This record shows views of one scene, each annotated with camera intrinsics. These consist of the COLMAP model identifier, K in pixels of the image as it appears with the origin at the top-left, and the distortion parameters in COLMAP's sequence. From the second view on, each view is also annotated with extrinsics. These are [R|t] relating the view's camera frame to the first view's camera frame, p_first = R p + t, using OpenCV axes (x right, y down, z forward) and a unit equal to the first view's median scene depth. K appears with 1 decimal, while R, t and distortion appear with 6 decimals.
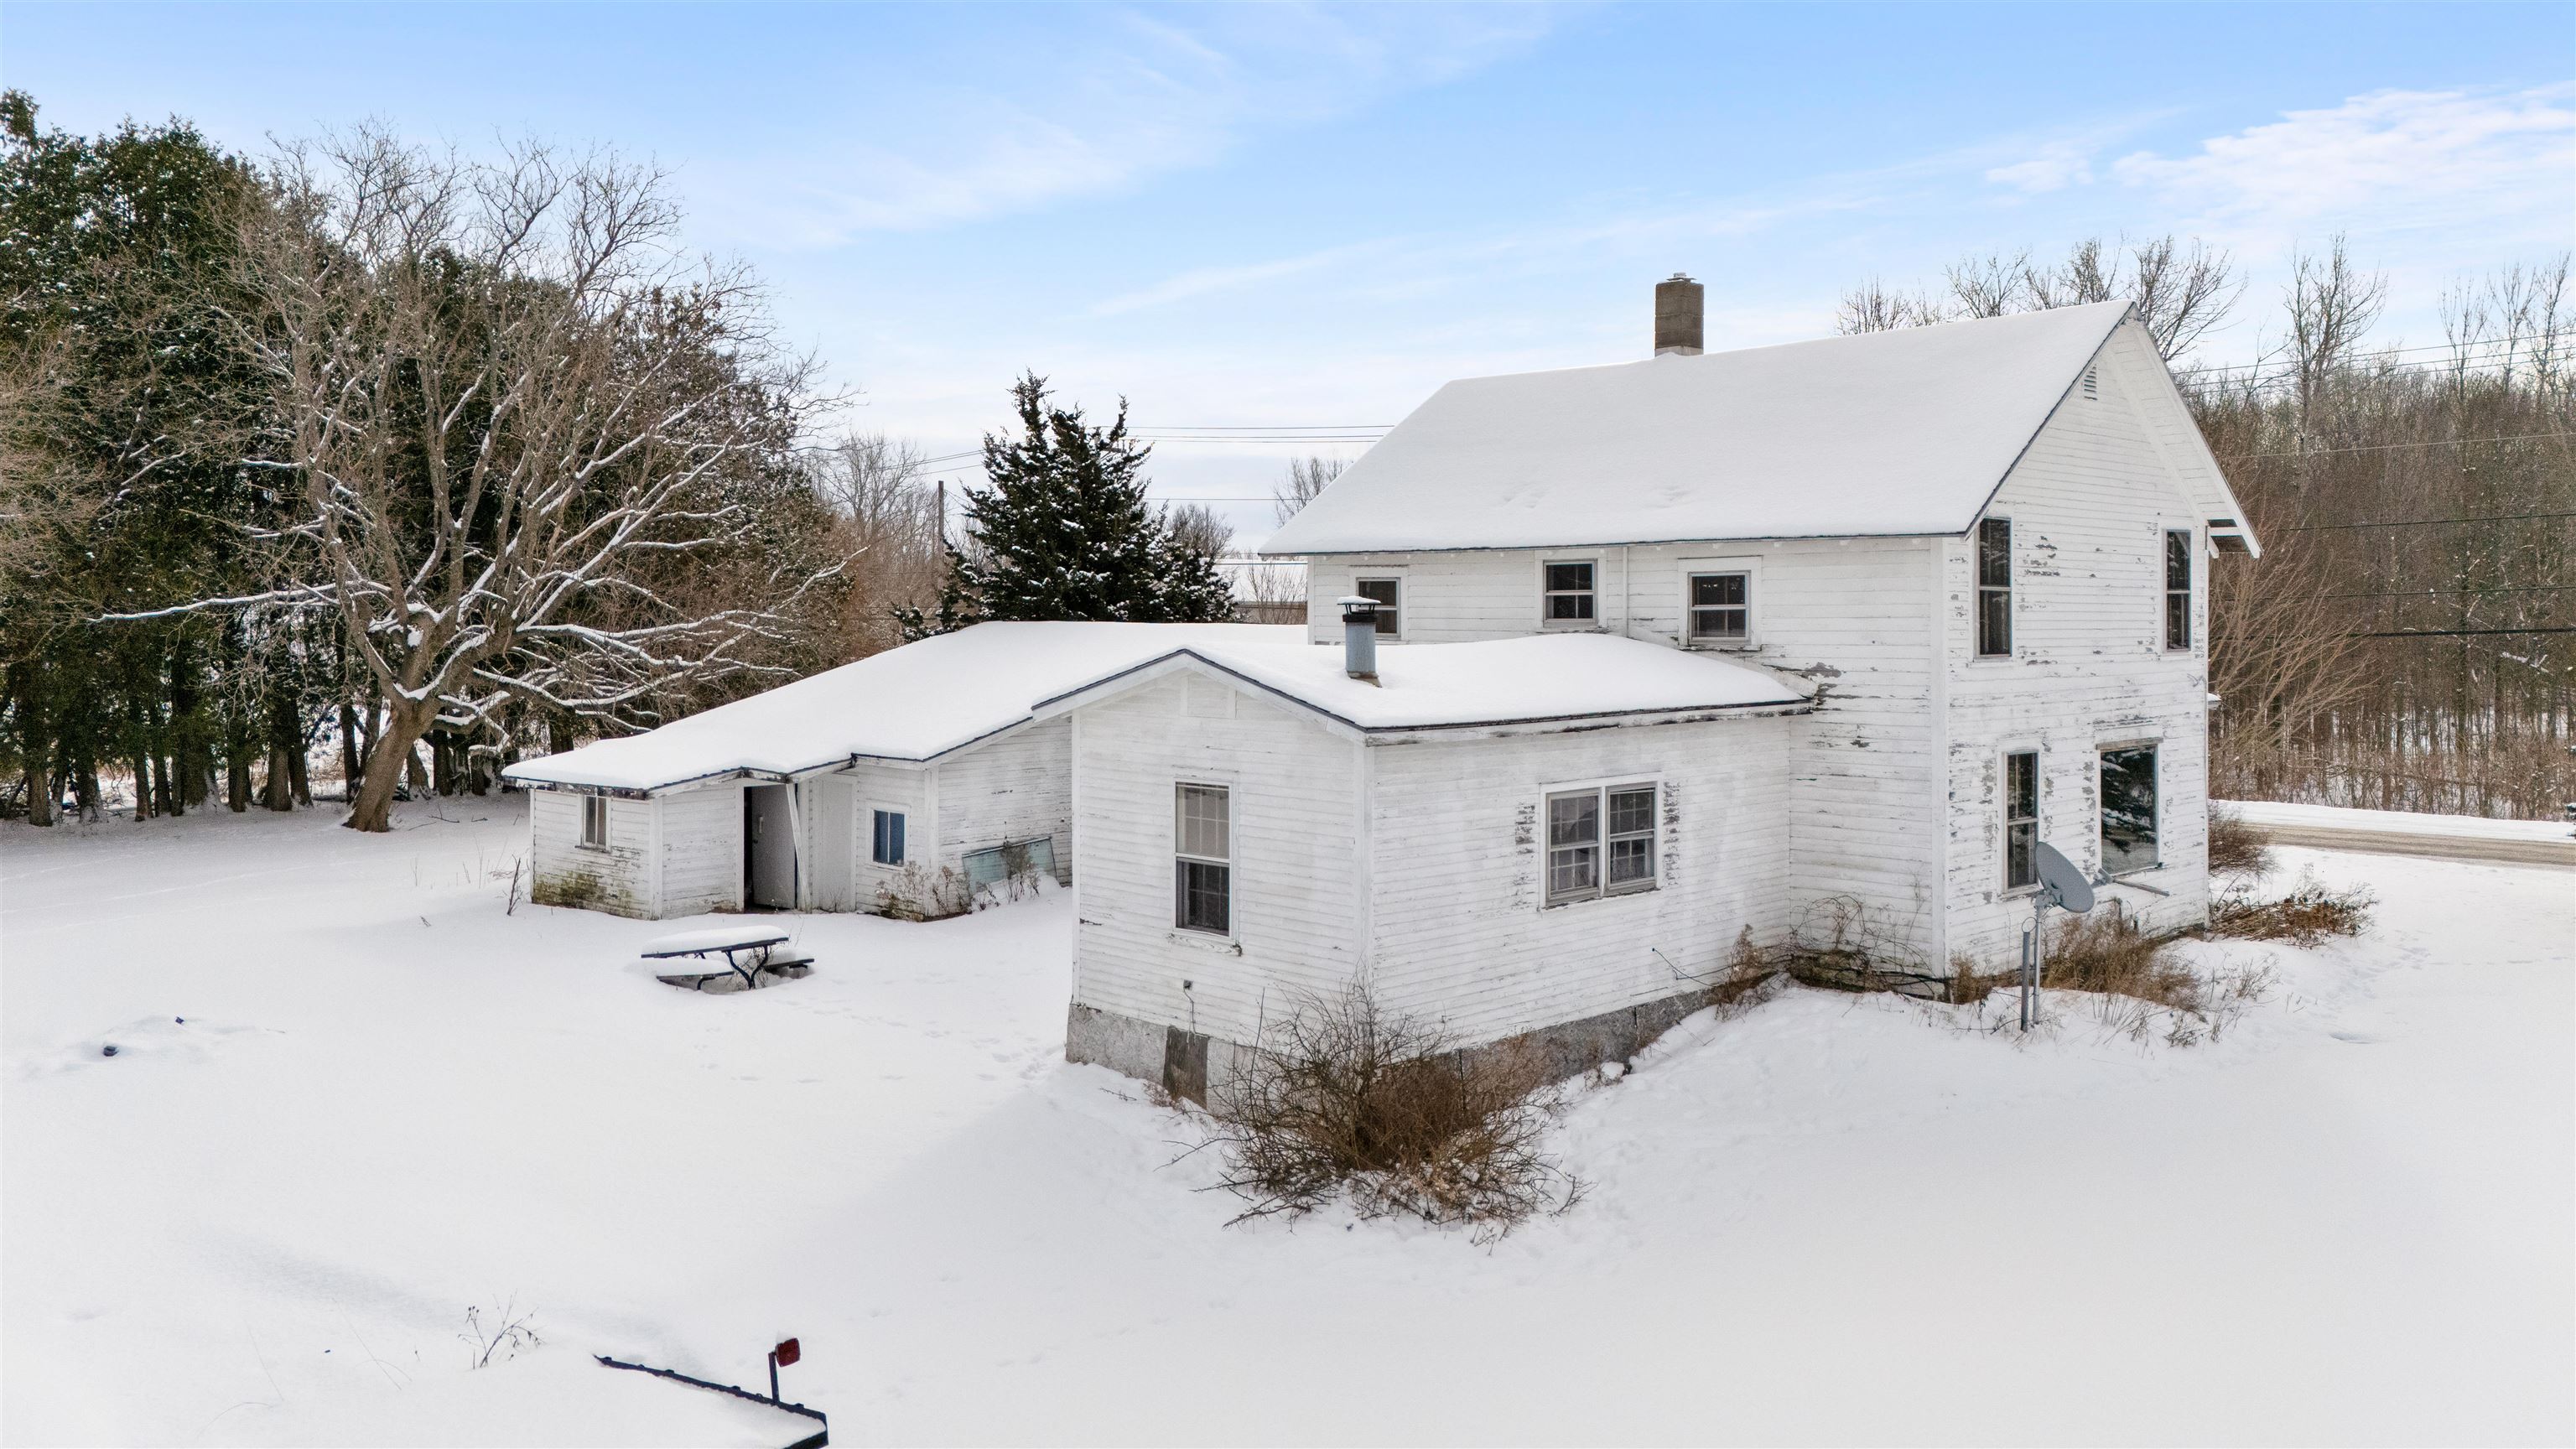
lens RADIAL K [[1869.6, 0, 1291.0], [0, 1869.6, 626.5], [0, 0, 1]] dist [0.078443, -0.084043]
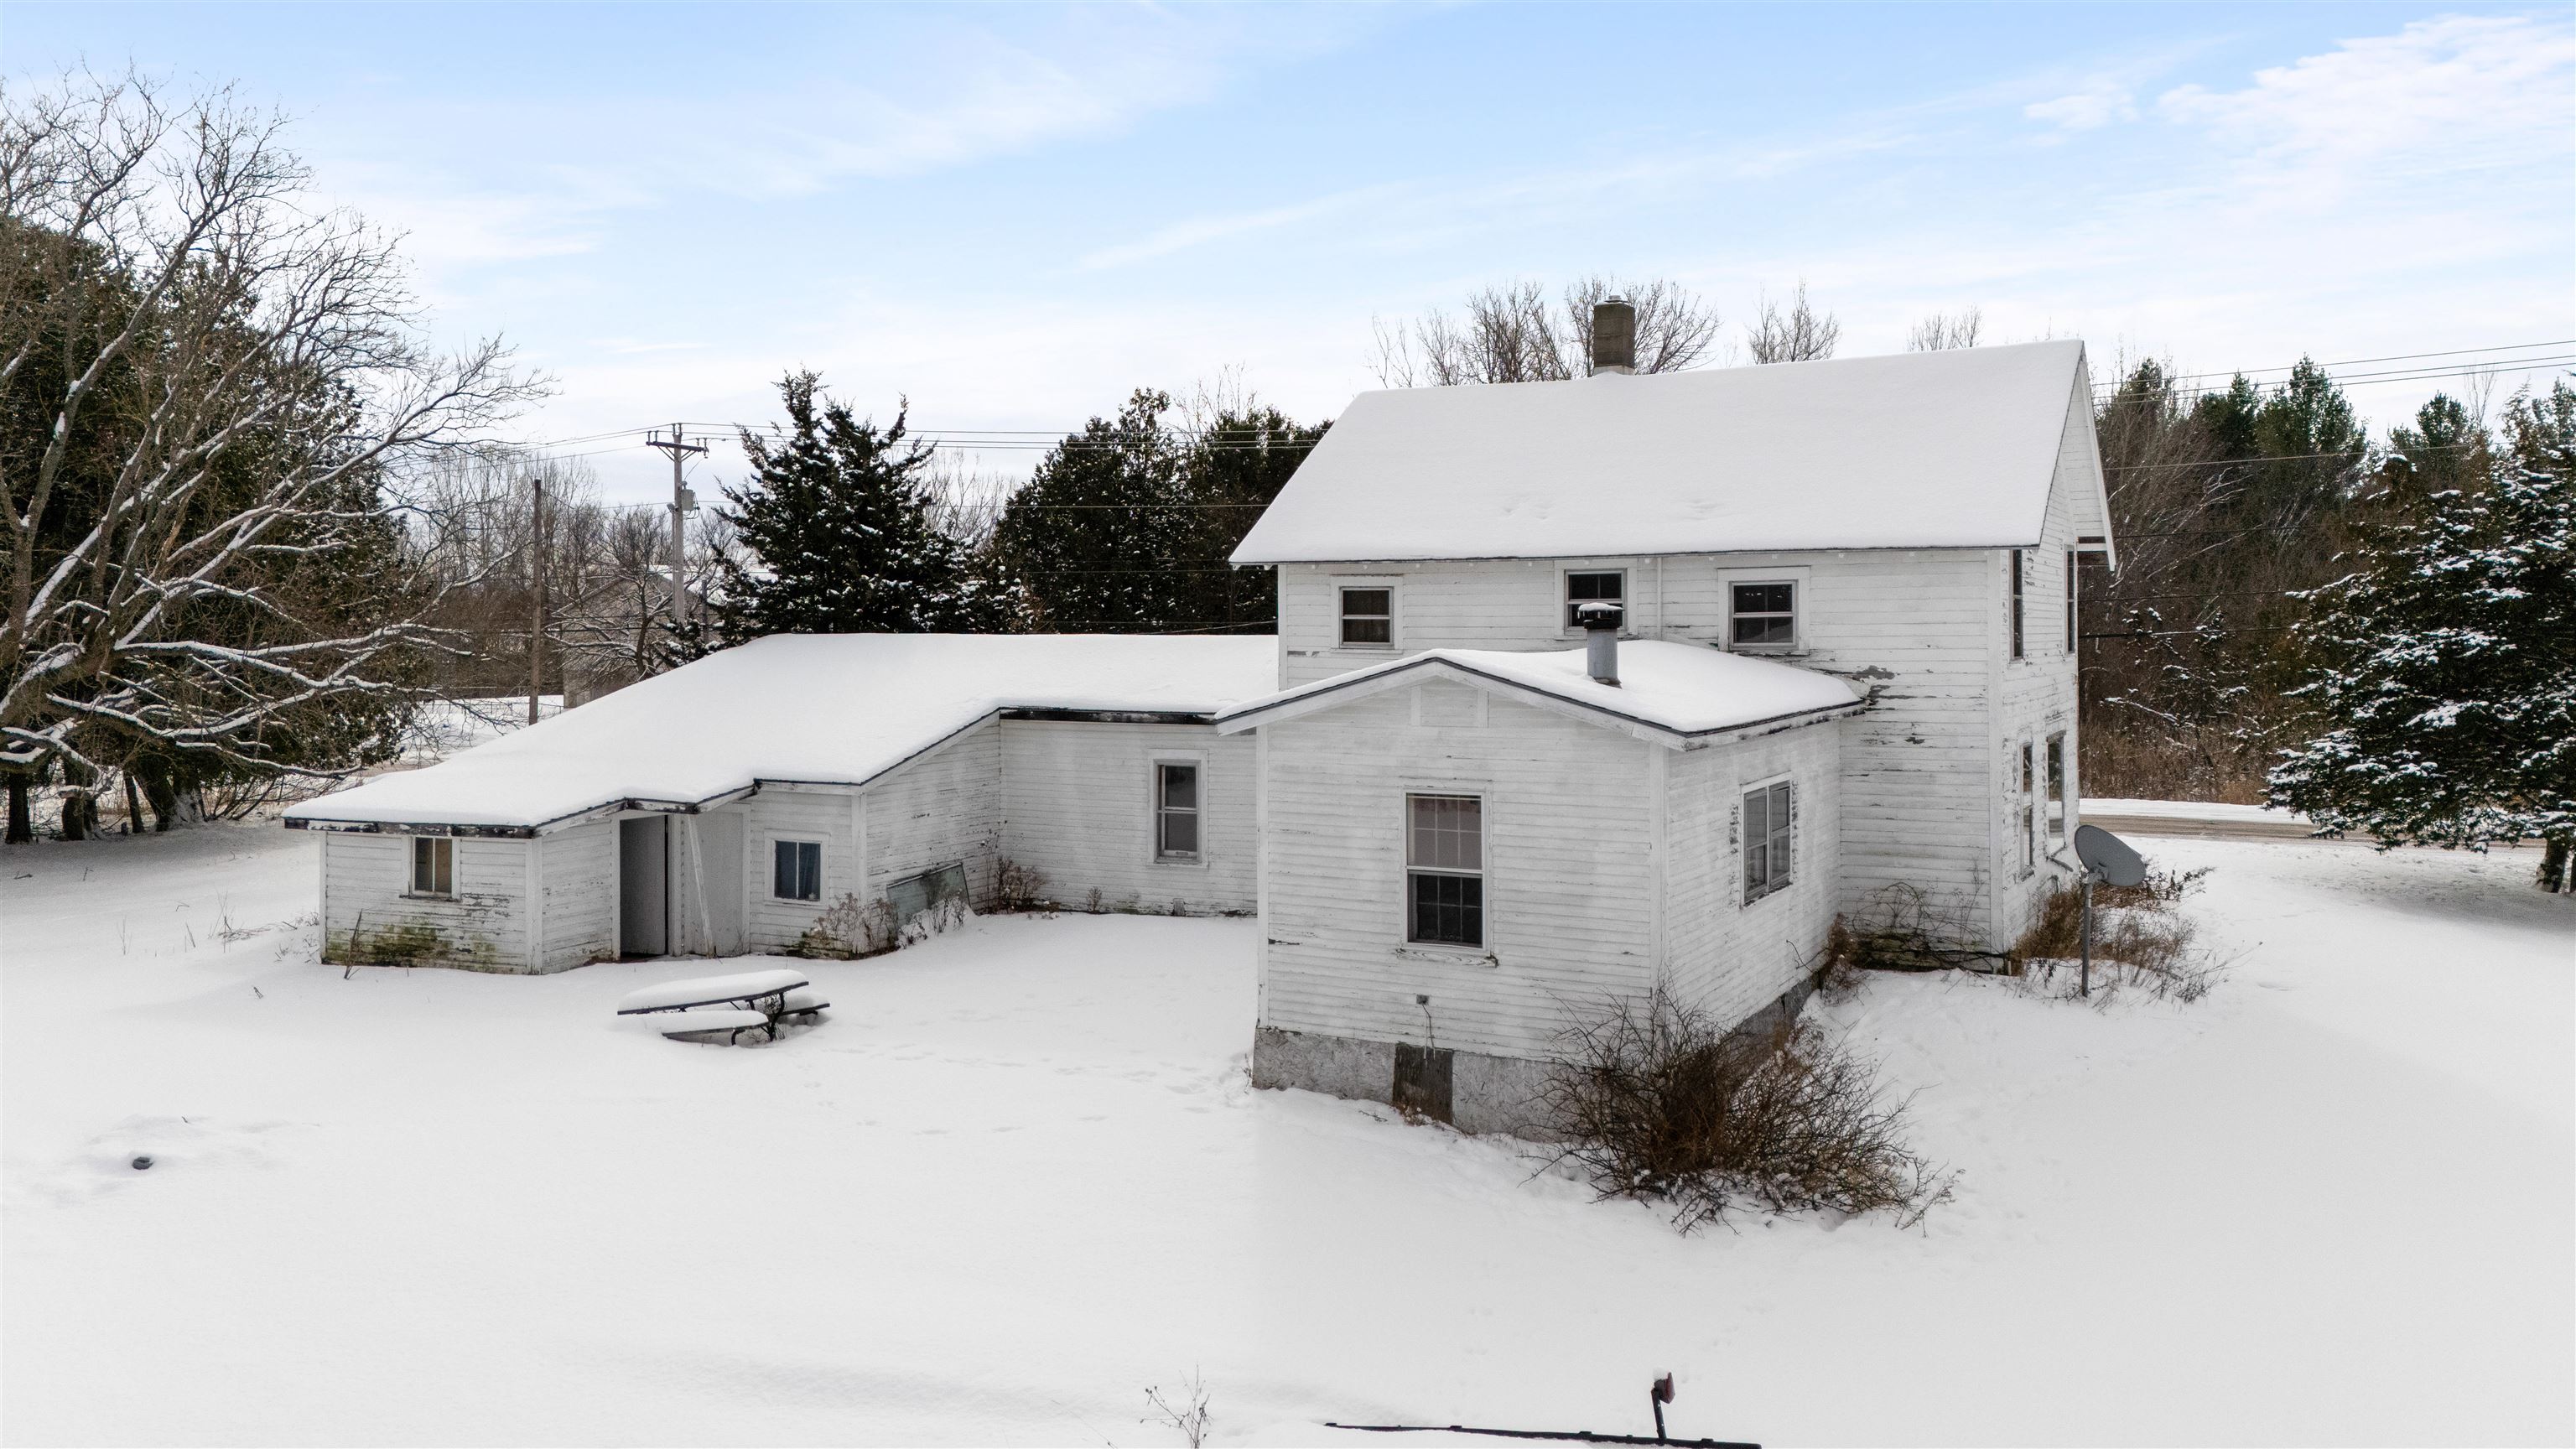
lens RADIAL K [[1886.1, 0, 1285.2], [0, 1886.1, 639.6], [0, 0, 1]] dist [0.091600, -0.118174]
pose [[0.956003, -0.006342, 0.293290, -0.347397], [0.006266, 0.999980, 0.001199, 0.000880], [-0.293291, 0.000691, 0.956023, 0.062509]]
